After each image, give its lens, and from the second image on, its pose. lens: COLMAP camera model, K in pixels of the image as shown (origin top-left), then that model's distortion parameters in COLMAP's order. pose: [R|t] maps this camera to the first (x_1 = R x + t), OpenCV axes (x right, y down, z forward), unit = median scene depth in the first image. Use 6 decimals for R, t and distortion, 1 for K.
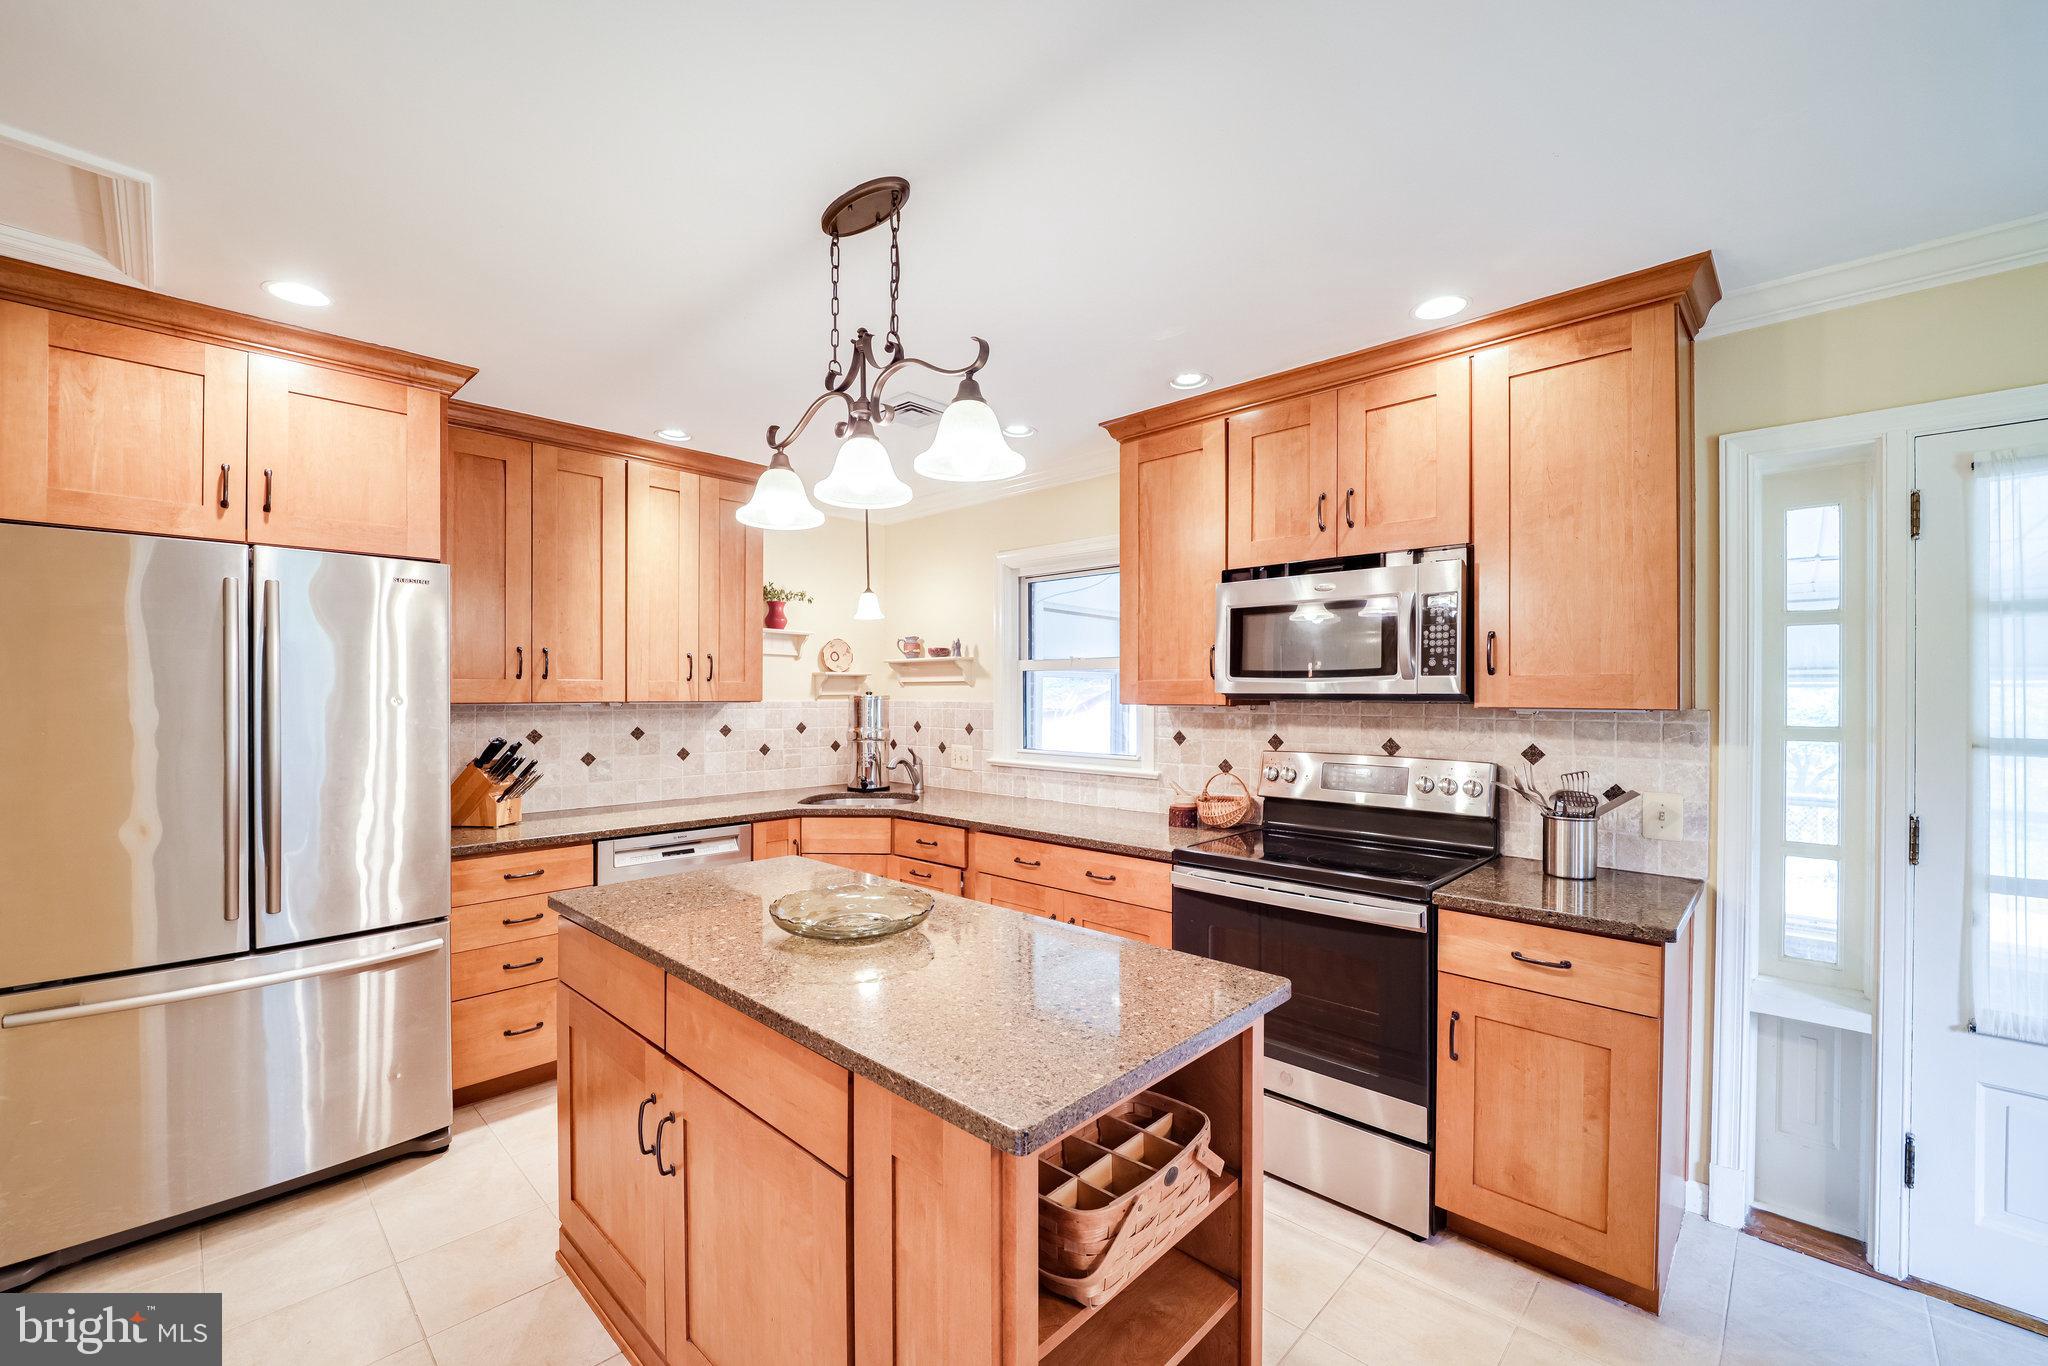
lens RADIAL K [[834.6, 0, 1015.9], [0, 834.6, 694.9], [0, 0, 1]] dist [-0.002742, -0.010656]
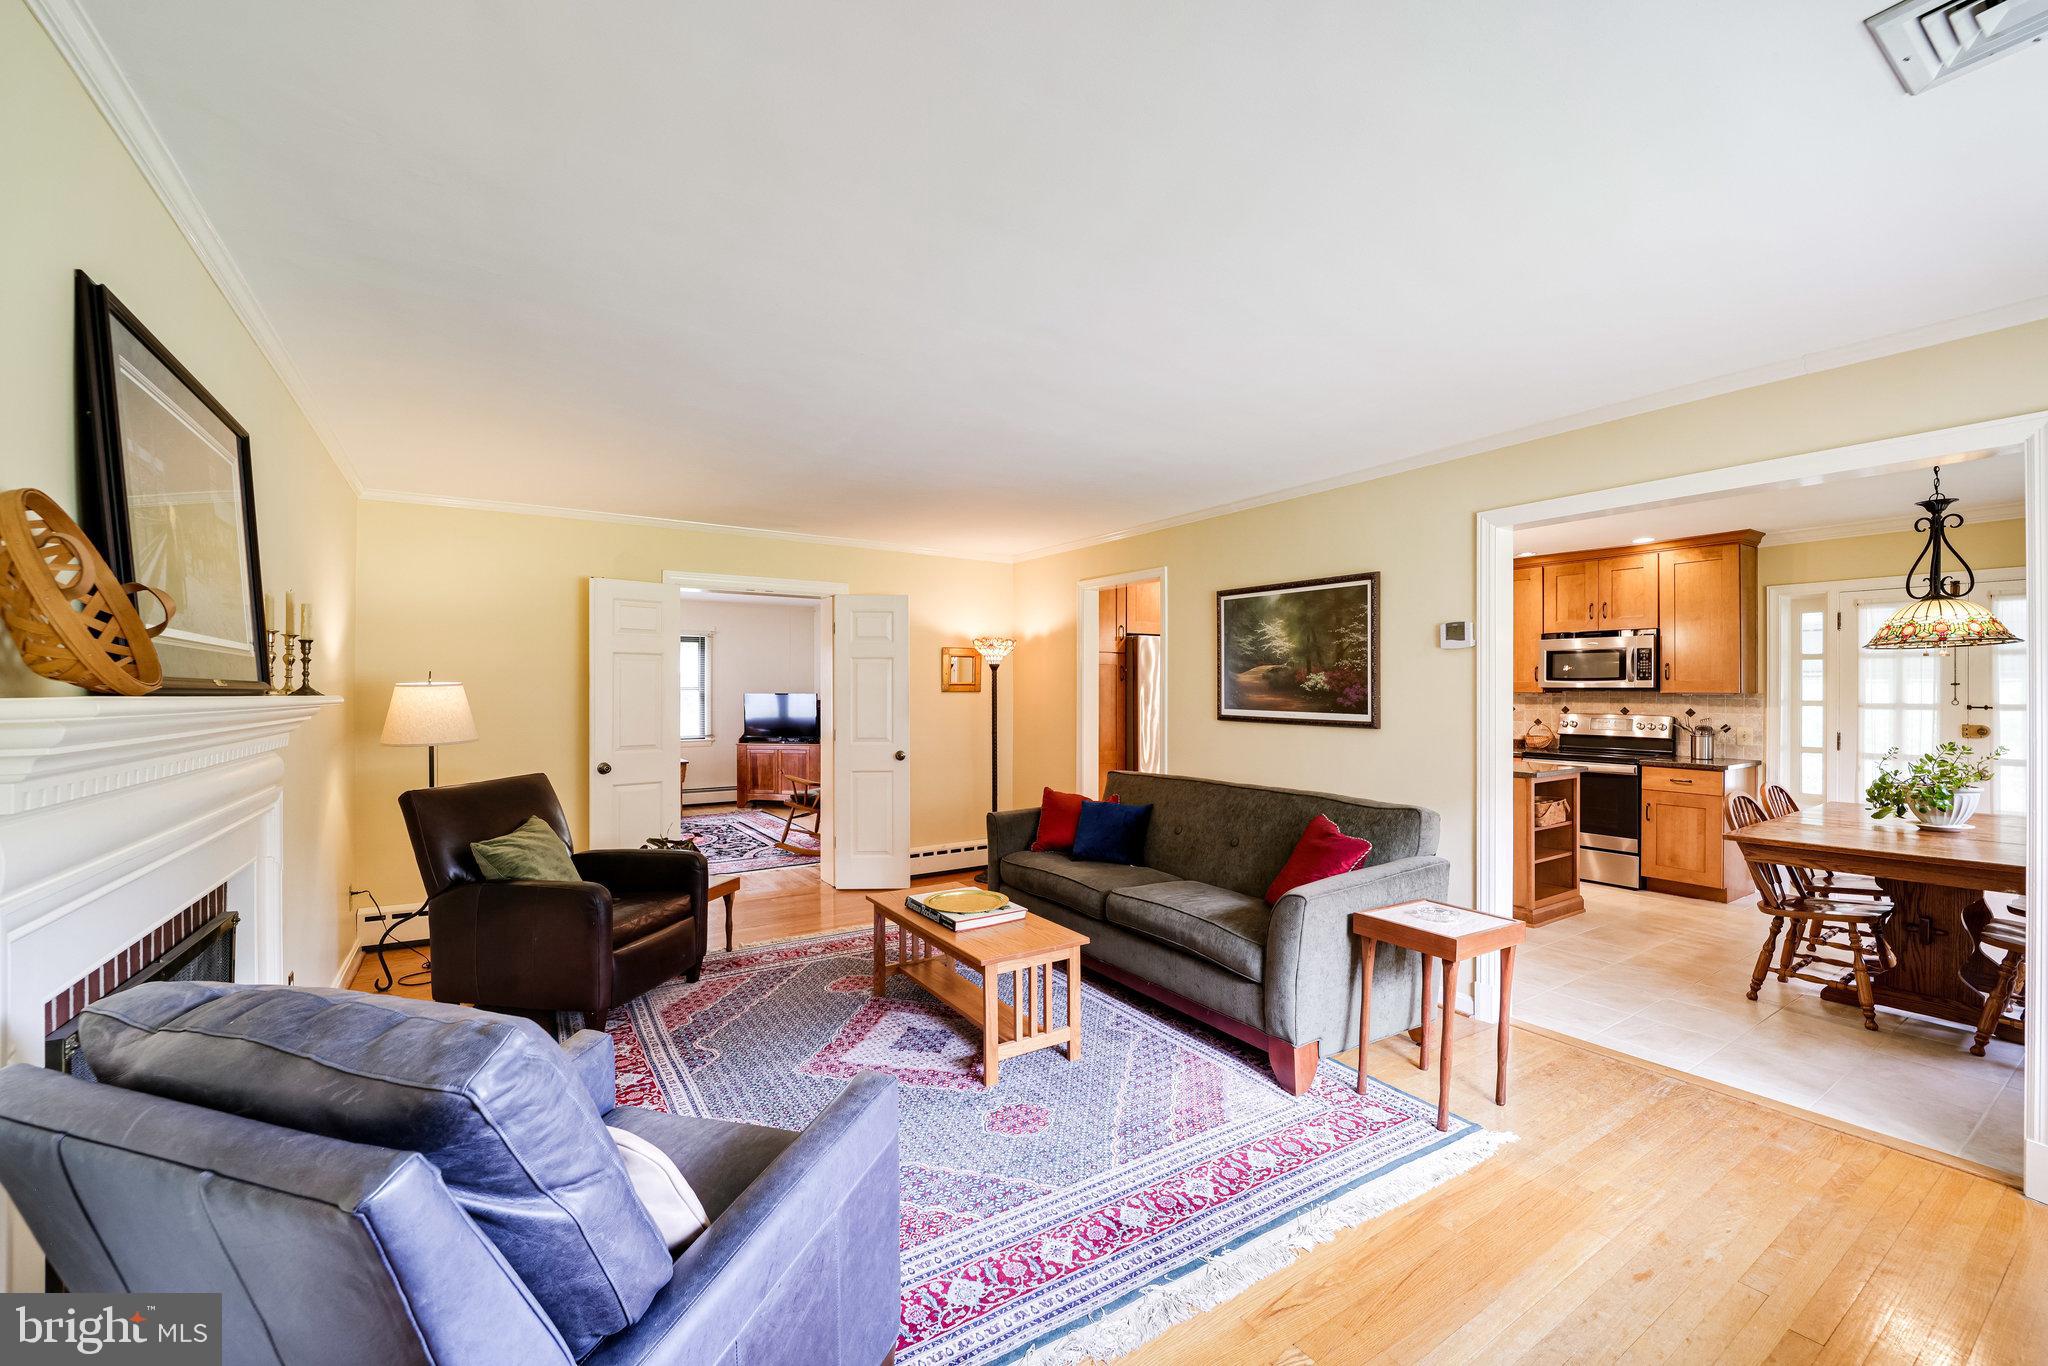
lens RADIAL K [[828.4, 0, 1019.1], [0, 828.4, 685.6], [0, 0, 1]] dist [-0.001899, -0.010576]
pose [[0.973803, -0.000970, -0.227390, -0.769984], [-0.000265, 0.999985, -0.005403, 0.006862], [0.227392, 0.005321, 0.973789, -1.865758]]
